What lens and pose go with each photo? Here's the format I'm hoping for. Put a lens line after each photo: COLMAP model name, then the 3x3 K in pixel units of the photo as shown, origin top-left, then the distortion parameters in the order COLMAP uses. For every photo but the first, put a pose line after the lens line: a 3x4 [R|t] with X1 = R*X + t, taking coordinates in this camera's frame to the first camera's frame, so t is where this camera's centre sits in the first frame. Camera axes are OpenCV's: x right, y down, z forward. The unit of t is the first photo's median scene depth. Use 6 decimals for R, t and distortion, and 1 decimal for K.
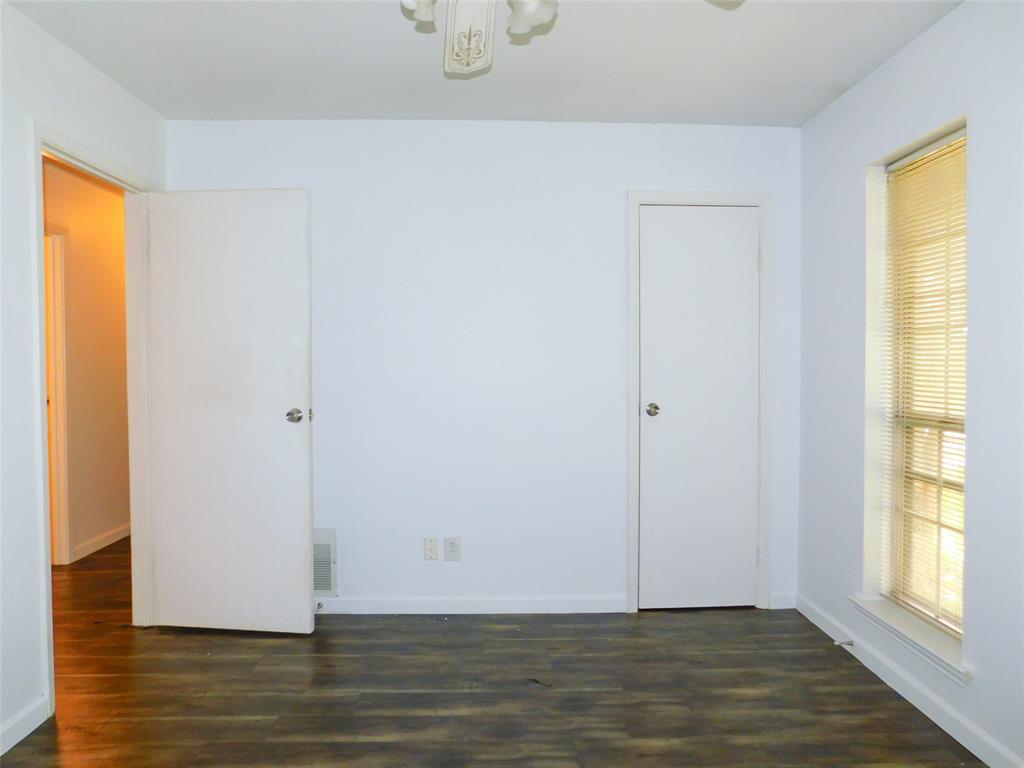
lens RADIAL K [[693.7, 0, 511.2], [0, 693.7, 382.2], [0, 0, 1]] dist [-0.004087, 0.007294]
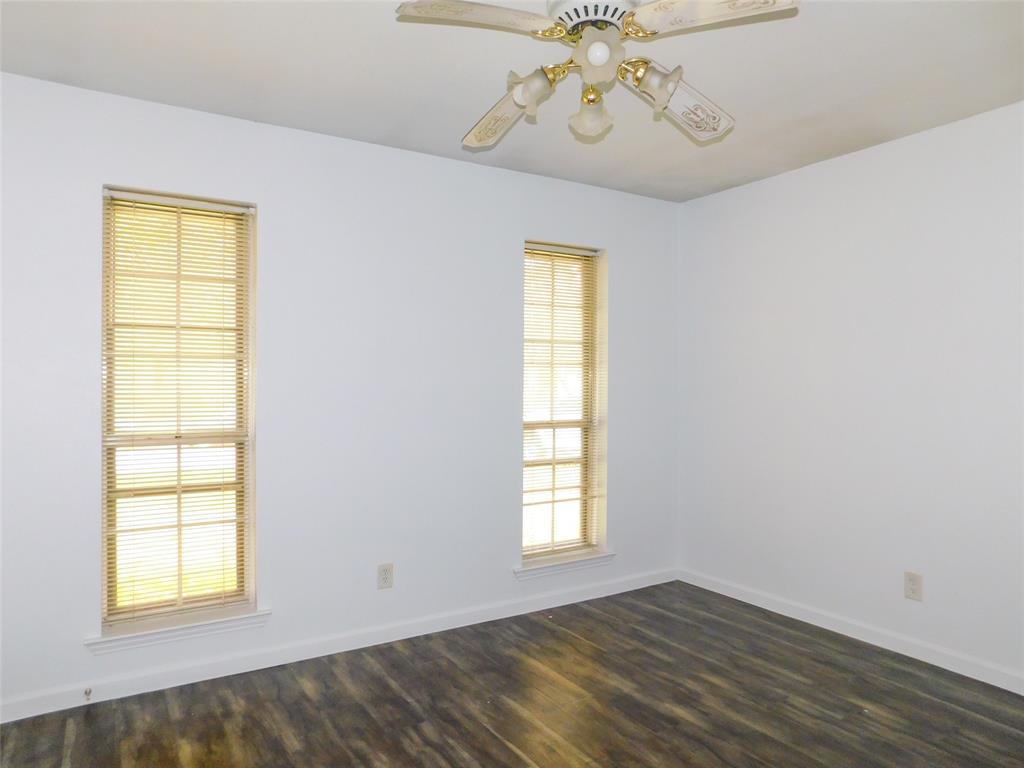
lens RADIAL K [[693.7, 0, 508.0], [0, 693.7, 382.2], [0, 0, 1]] dist [-0.004087, 0.007294]
pose [[-0.500388, -0.004351, 0.865790, -0.671888], [0.025634, 0.999475, 0.019838, -0.044619], [-0.865422, 0.032120, -0.500013, 1.107799]]
